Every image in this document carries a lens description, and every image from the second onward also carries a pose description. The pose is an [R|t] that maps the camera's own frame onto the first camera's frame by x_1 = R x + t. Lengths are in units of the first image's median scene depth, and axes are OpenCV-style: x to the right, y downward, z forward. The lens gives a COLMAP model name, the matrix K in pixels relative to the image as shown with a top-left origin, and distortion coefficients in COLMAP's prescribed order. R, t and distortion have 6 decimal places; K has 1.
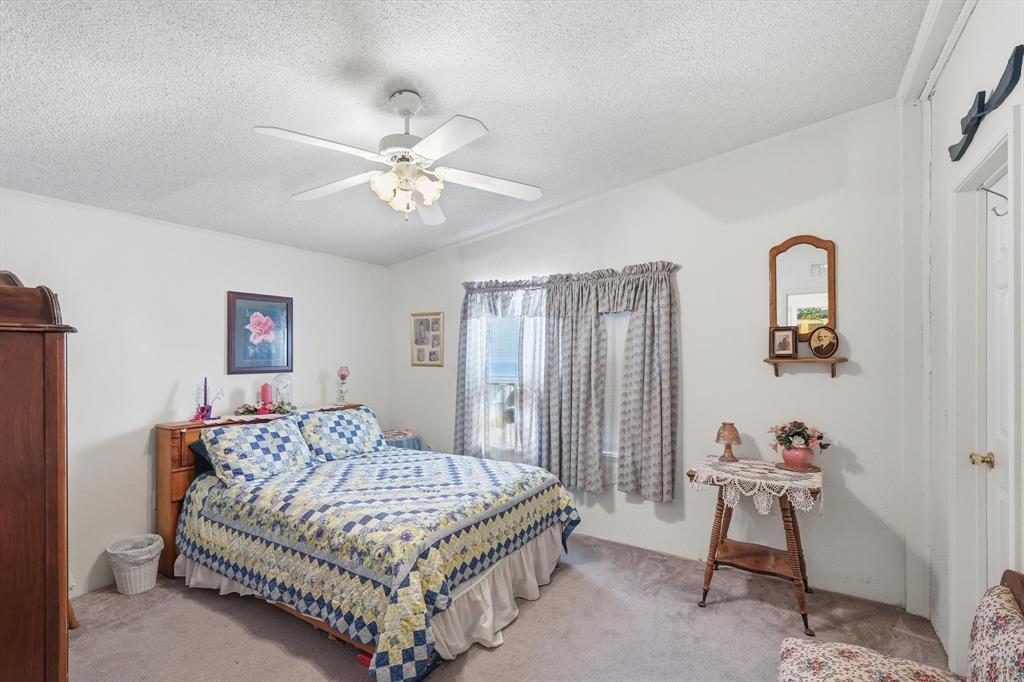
lens RADIAL K [[454.3, 0, 514.6], [0, 454.3, 348.7], [0, 0, 1]] dist [0.004347, 0.000279]
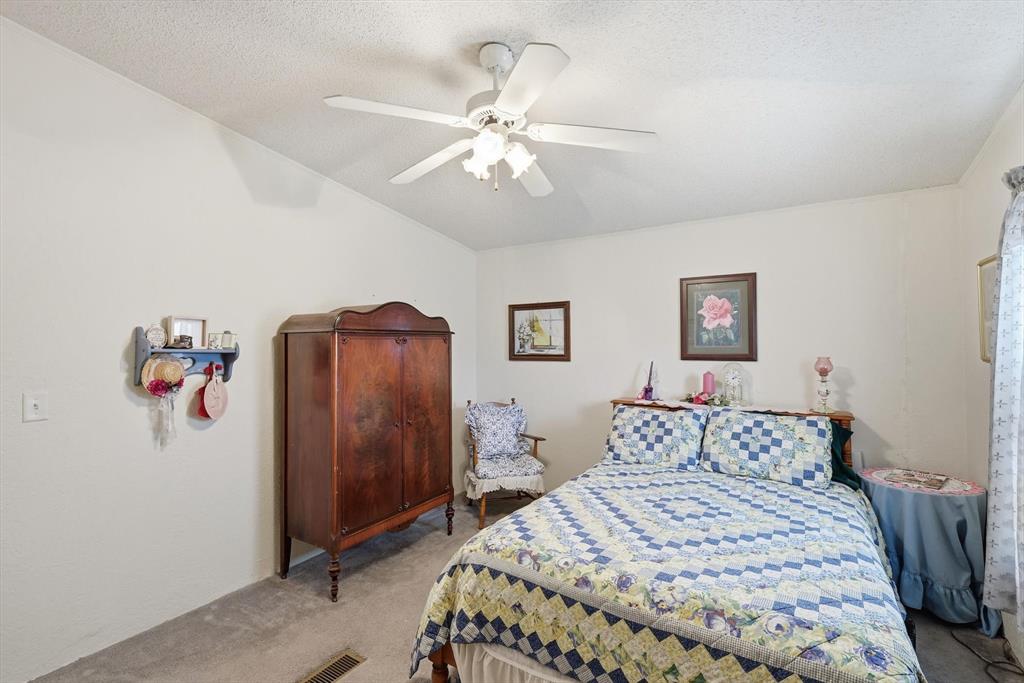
lens RADIAL K [[454.3, 0, 514.2], [0, 454.3, 340.0], [0, 0, 1]] dist [0.004347, 0.000279]
pose [[0.006736, -0.002082, -0.999975, 0.476592], [0.014164, 0.999898, -0.001987, 0.010443], [0.999877, -0.014150, 0.006765, 0.764084]]
